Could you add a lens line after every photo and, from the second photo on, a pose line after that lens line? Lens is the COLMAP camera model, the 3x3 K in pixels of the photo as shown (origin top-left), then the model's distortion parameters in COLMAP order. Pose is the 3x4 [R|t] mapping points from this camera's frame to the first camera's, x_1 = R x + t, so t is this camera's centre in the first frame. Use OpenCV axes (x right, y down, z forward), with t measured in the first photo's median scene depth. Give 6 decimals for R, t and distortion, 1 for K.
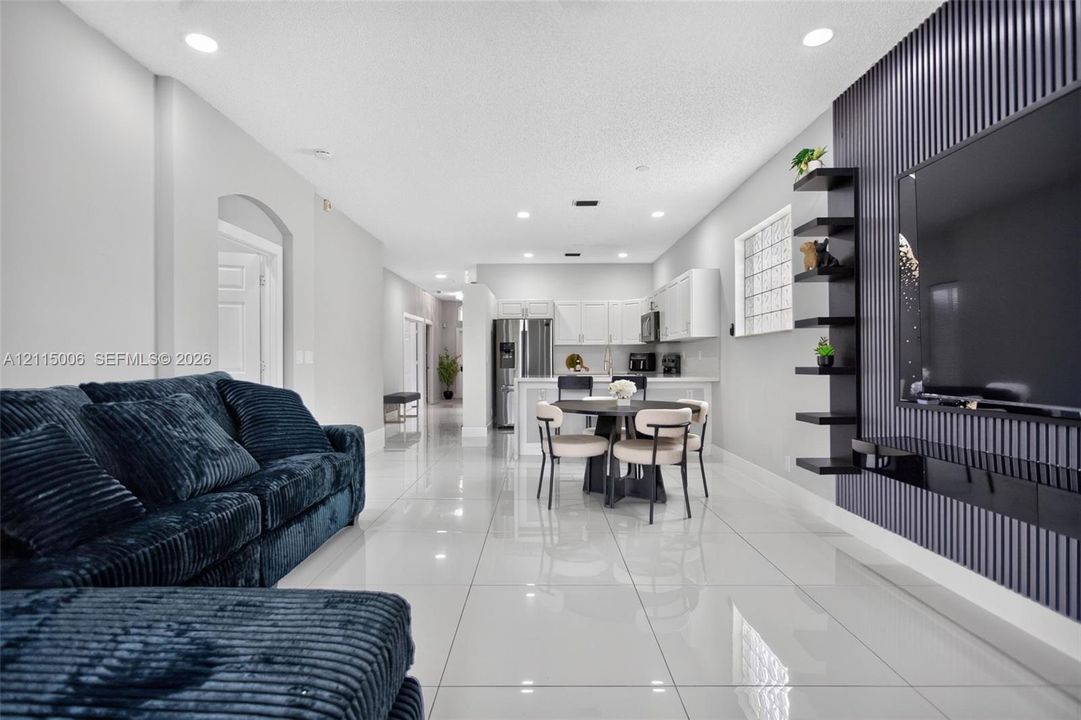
lens RADIAL K [[519.9, 0, 546.6], [0, 519.9, 359.9], [0, 0, 1]] dist [-0.003159, 0.000928]
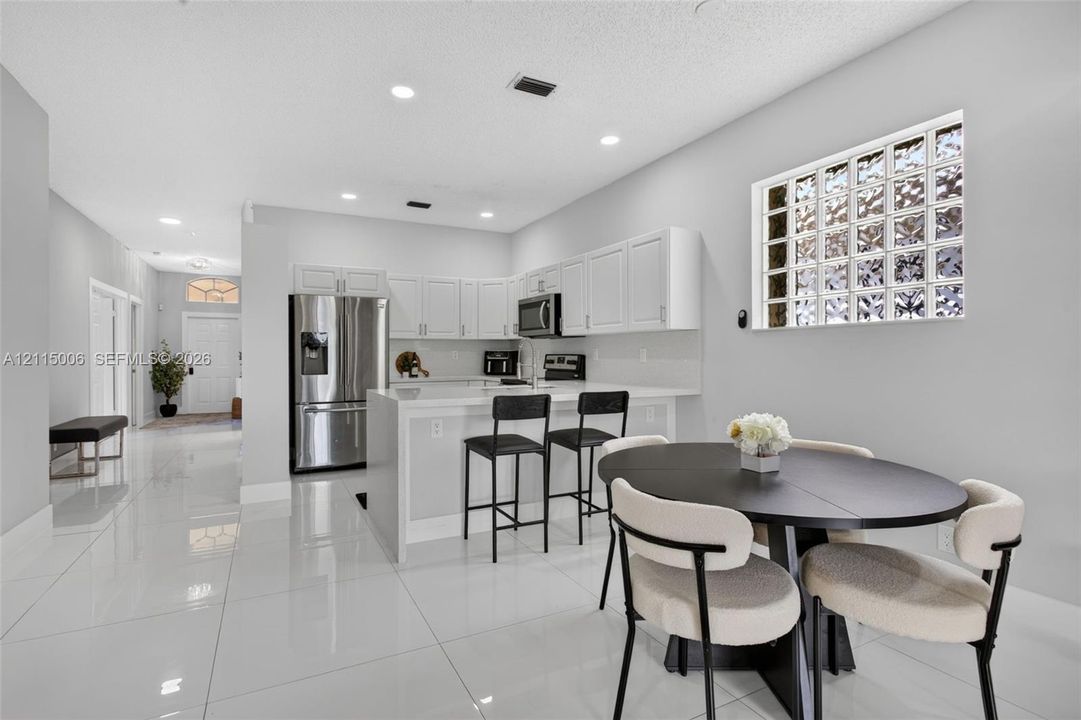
lens RADIAL K [[519.9, 0, 535.2], [0, 519.9, 356.8], [0, 0, 1]] dist [-0.003159, 0.000928]
pose [[0.894513, 0.001482, 0.447039, -0.105887], [-0.002087, 0.999997, 0.000861, -0.005717], [-0.447037, -0.001703, 0.894514, 0.306358]]
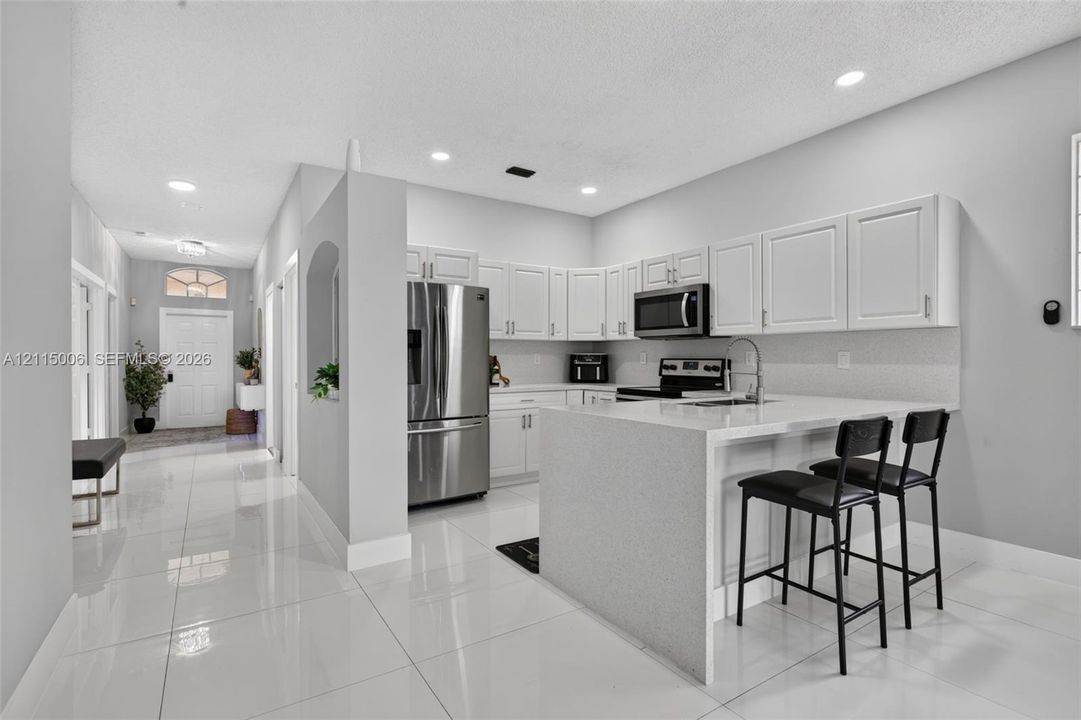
lens RADIAL K [[519.9, 0, 537.4], [0, 519.9, 361.2], [0, 0, 1]] dist [-0.003159, 0.000928]
pose [[0.850207, 0.000999, 0.526448, -0.201378], [-0.002291, 0.999996, 0.001802, -0.006052], [-0.526443, -0.002738, 0.850206, 0.490083]]
